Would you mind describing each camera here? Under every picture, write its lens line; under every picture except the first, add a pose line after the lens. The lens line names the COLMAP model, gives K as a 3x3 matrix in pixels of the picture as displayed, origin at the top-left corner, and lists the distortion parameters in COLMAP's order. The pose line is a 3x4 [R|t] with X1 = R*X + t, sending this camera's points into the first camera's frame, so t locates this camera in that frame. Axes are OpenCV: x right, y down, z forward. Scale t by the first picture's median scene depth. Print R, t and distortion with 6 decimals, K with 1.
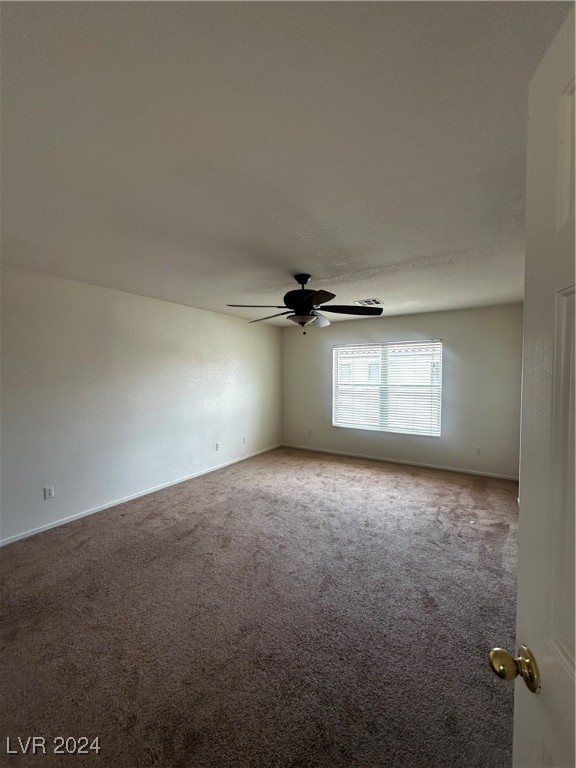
lens RADIAL K [[306.4, 0, 287.5], [0, 306.4, 384.0], [0, 0, 1]] dist [-0.001268, 0.000311]
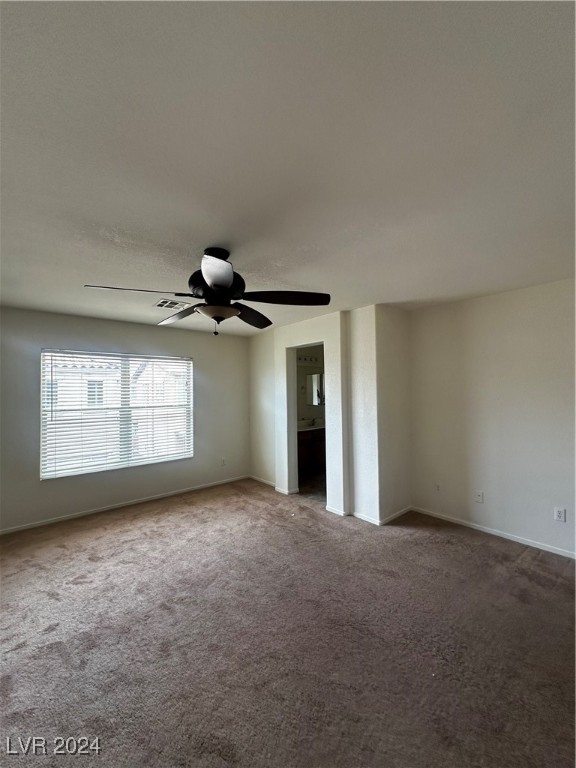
lens RADIAL K [[306.4, 0, 287.5], [0, 306.4, 384.0], [0, 0, 1]] dist [-0.001268, 0.000311]
pose [[0.287237, 0.021105, 0.957627, -0.418263], [0.045029, 0.998354, -0.035509, -0.014032], [-0.956800, 0.053320, 0.285814, 0.483907]]
